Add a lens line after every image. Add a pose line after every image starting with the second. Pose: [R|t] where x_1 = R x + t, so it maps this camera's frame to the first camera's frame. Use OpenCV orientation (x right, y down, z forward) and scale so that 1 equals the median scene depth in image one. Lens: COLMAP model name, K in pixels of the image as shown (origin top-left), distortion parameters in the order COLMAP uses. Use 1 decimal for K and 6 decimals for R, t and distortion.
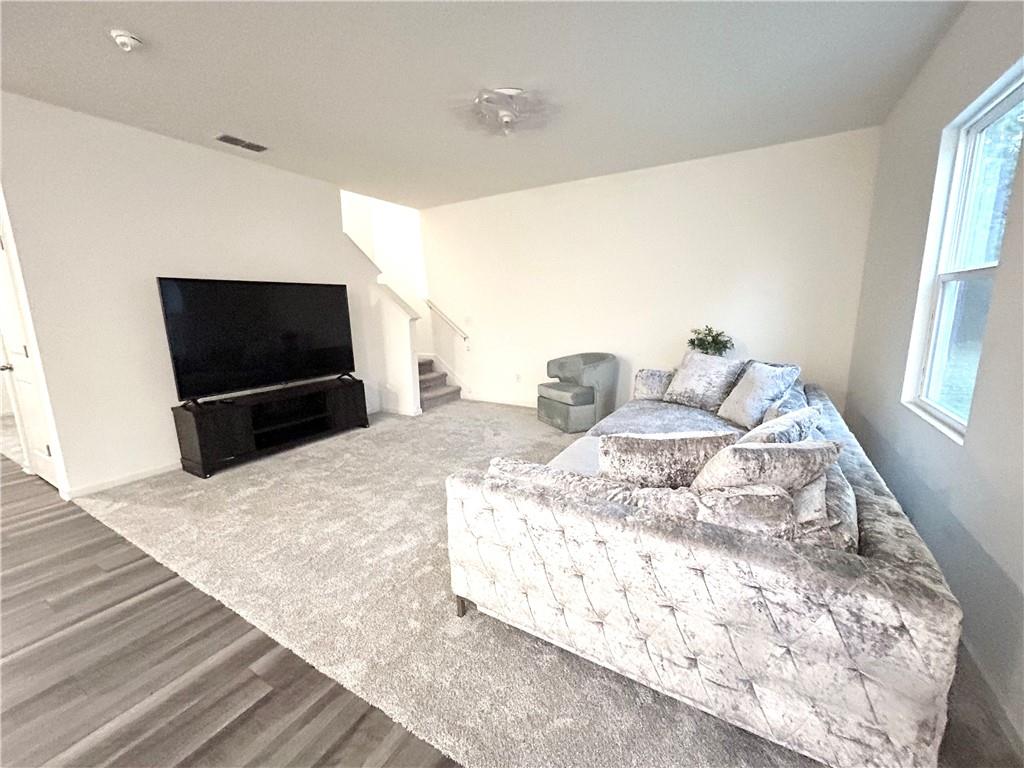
lens RADIAL K [[411.8, 0, 512.0], [0, 411.8, 384.0], [0, 0, 1]] dist [-0.000857, 0.001008]
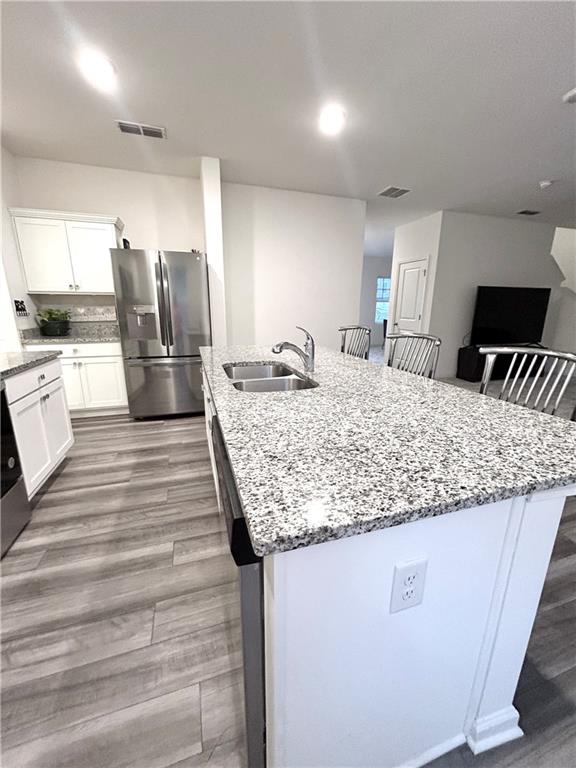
lens RADIAL K [[309.5, 0, 288.0], [0, 309.5, 384.0], [0, 0, 1]] dist [0.001273, -0.000026]
pose [[0.749429, 0.183756, -0.636074, -0.541344], [-0.141597, 0.982969, 0.117140, 0.226523], [0.646766, 0.002278, 0.762685, -1.005258]]
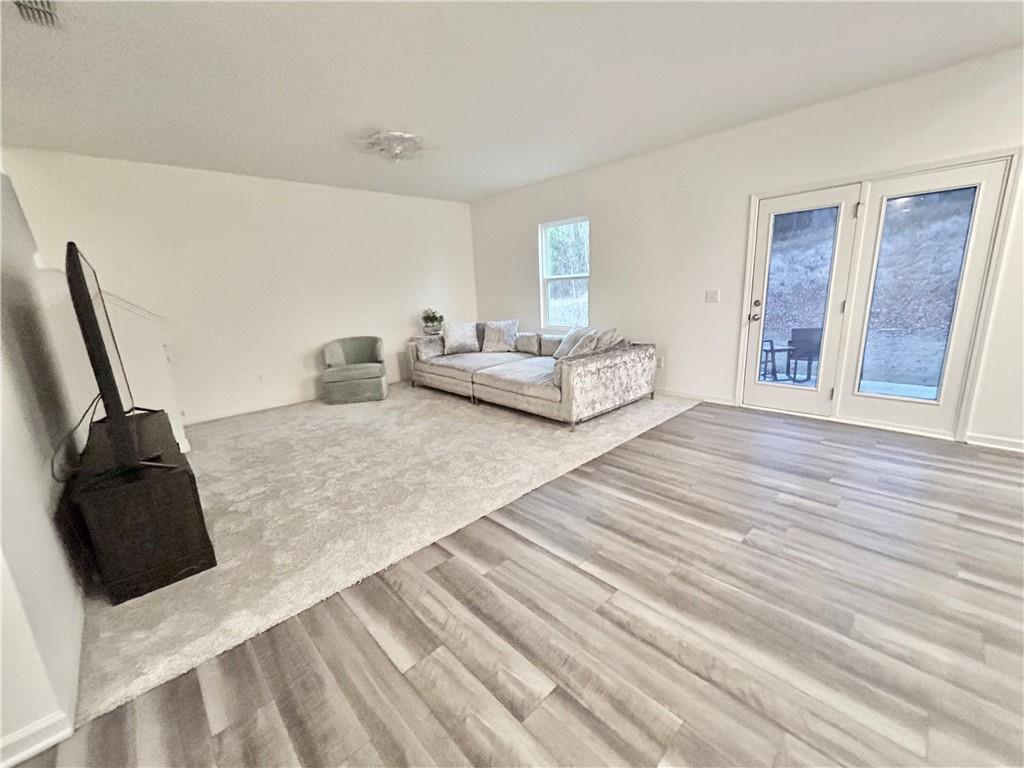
lens RADIAL K [[412.6, 0, 512.0], [0, 412.6, 384.0], [0, 0, 1]] dist [0.001273, -0.000026]
pose [[0.270554, -0.209685, 0.939592, -1.406005], [0.215922, 0.964343, 0.153035, -0.049294], [-0.938178, 0.161474, 0.306183, 0.390289]]
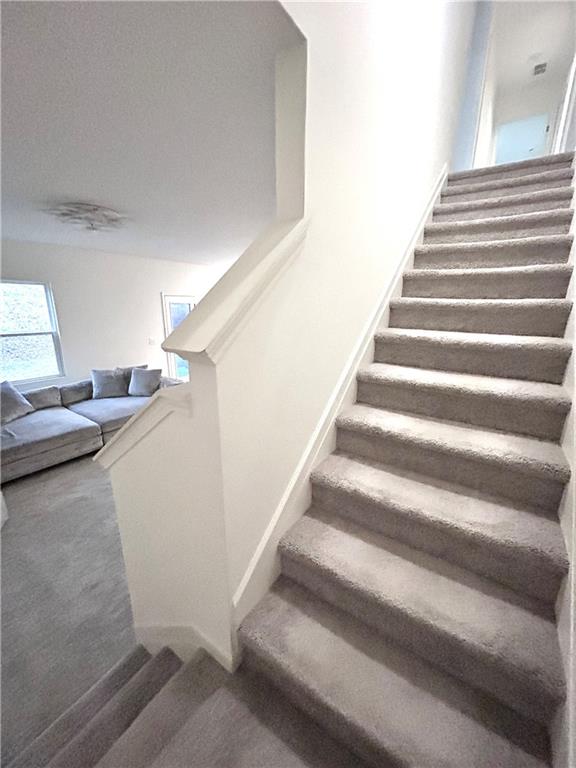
lens RADIAL K [[308.9, 0, 288.0], [0, 308.9, 384.0], [0, 0, 1]] dist [-0.000857, 0.001008]
pose [[-0.998193, -0.005131, 0.059866, -0.741235], [0.020825, 0.905053, 0.424789, -0.624709], [-0.056362, 0.425268, -0.903311, 2.234024]]
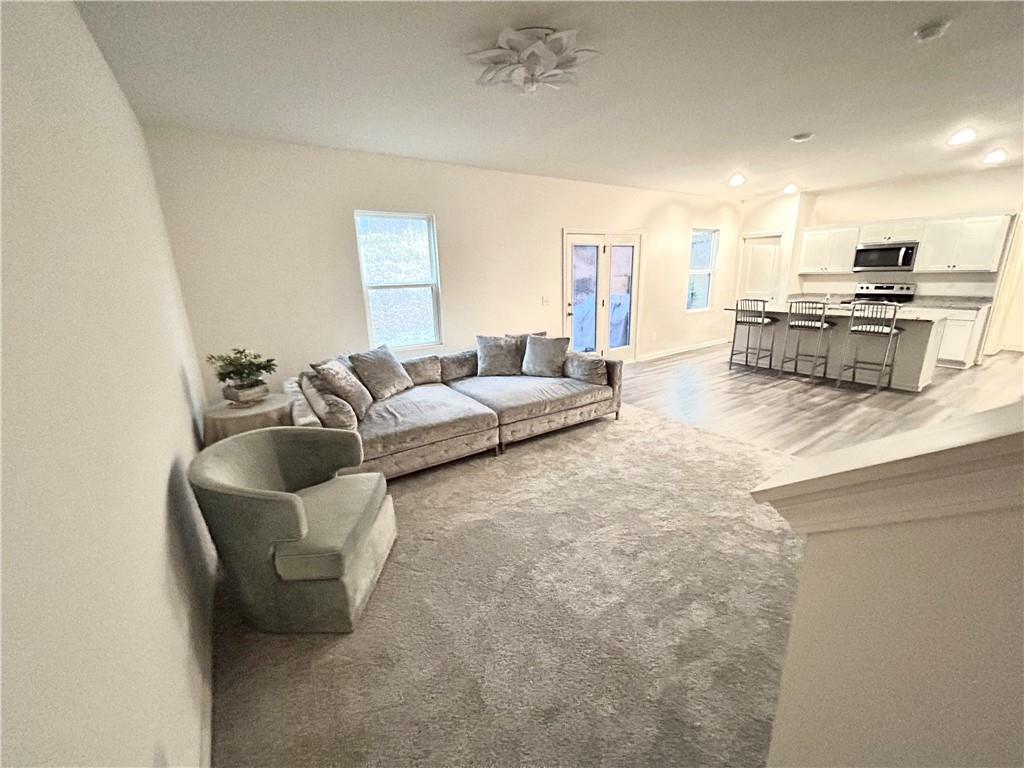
lens RADIAL K [[411.8, 0, 512.0], [0, 411.8, 384.0], [0, 0, 1]] dist [-0.000857, 0.001008]
pose [[-0.904601, -0.067247, 0.420922, -0.369873], [0.123890, 0.903371, 0.410576, -0.466500], [-0.407859, 0.423555, -0.808858, 2.054848]]
